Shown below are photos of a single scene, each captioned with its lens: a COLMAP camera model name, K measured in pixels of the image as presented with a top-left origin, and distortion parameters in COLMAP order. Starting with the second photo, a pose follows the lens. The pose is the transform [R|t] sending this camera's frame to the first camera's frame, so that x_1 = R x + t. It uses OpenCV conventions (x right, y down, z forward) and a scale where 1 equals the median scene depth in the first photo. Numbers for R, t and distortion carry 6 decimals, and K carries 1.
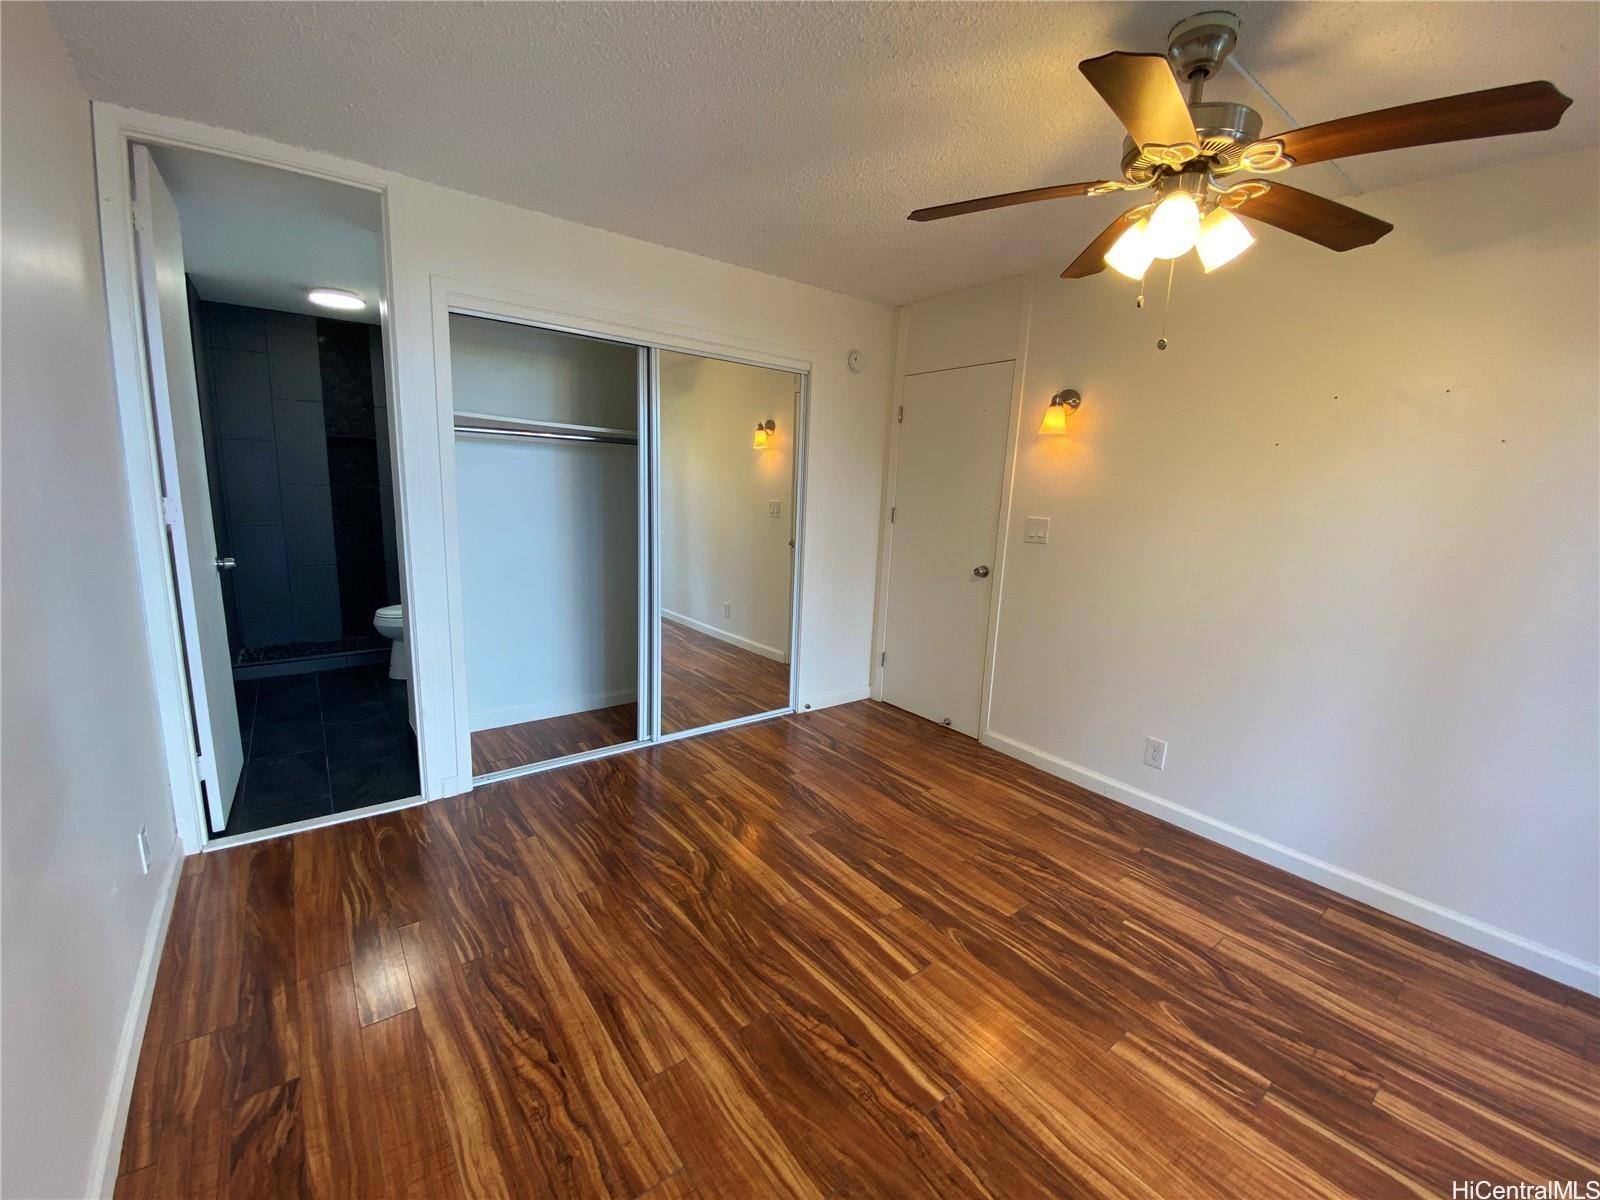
lens RADIAL K [[645.6, 0, 800.0], [0, 645.6, 600.0], [0, 0, 1]] dist [0.020789, -0.020948]
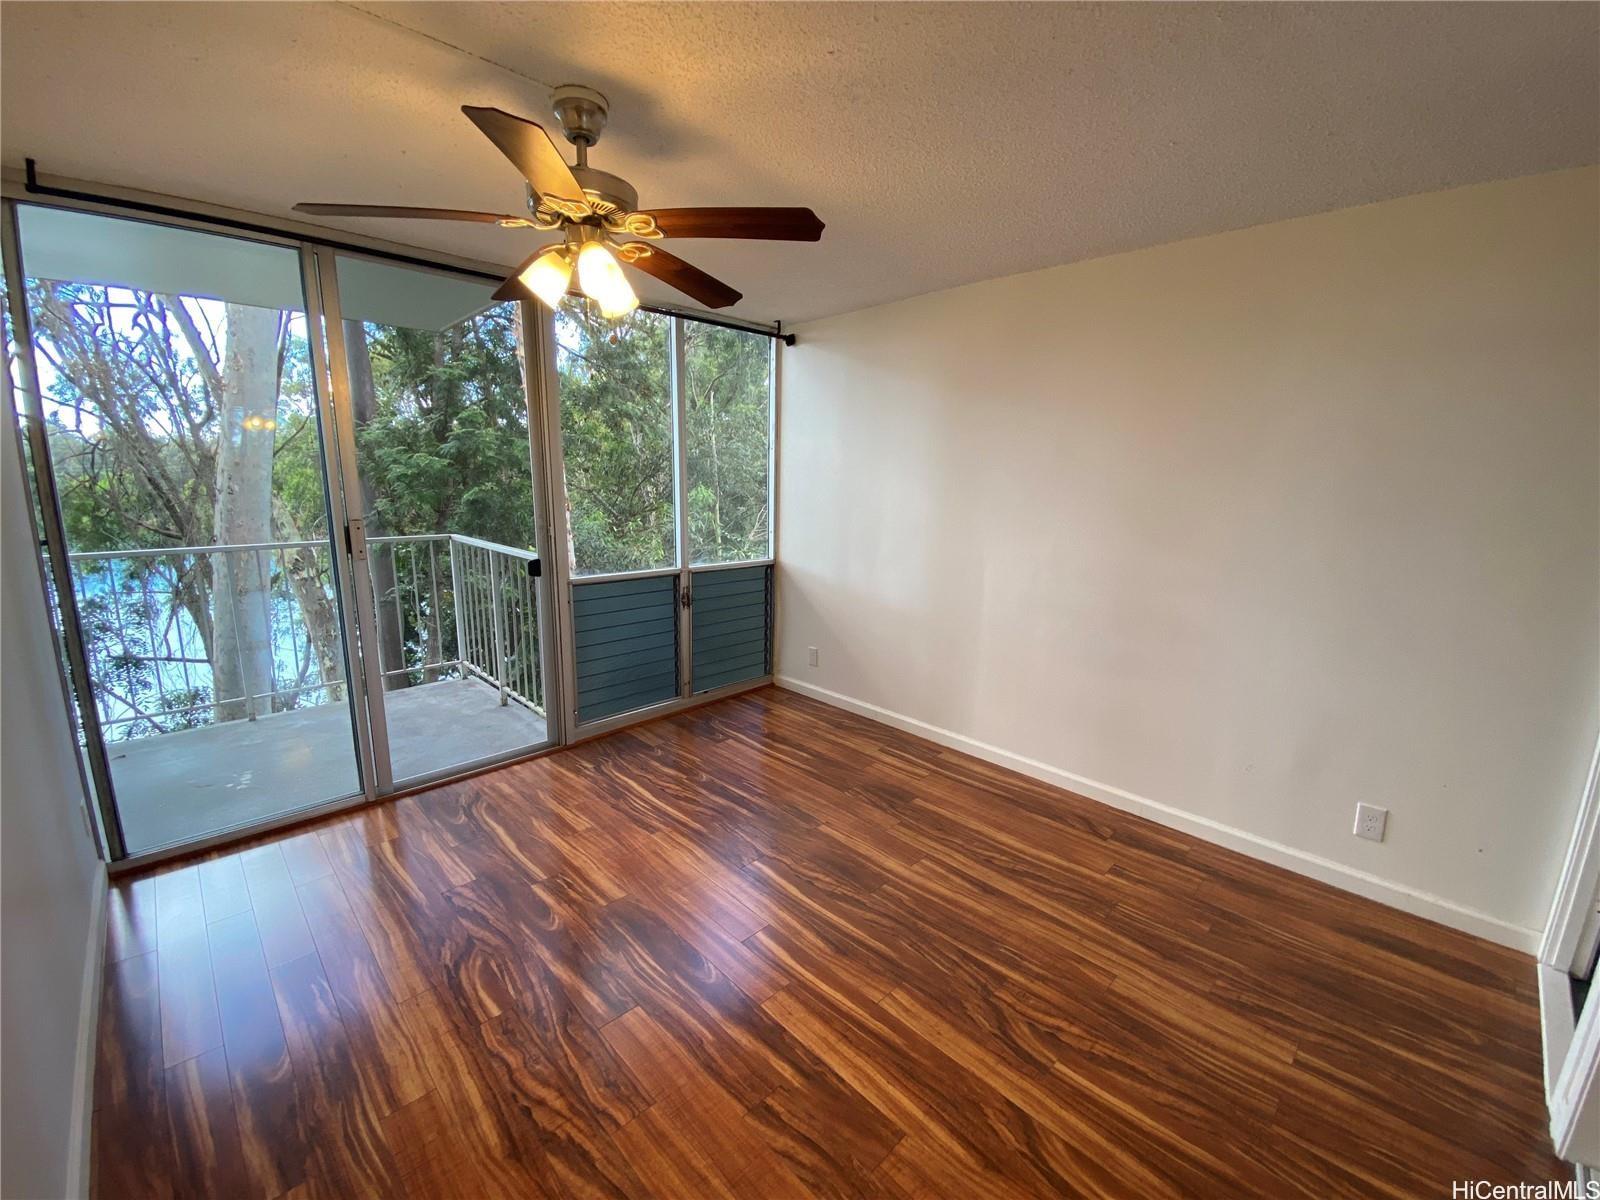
lens RADIAL K [[649.3, 0, 796.8], [0, 649.3, 600.7], [0, 0, 1]] dist [0.016024, -0.020796]
pose [[-0.992131, -0.037241, -0.119541, 0.241642], [-0.077924, 0.930963, 0.356702, -0.343303], [0.098004, 0.363210, -0.926539, 1.664274]]
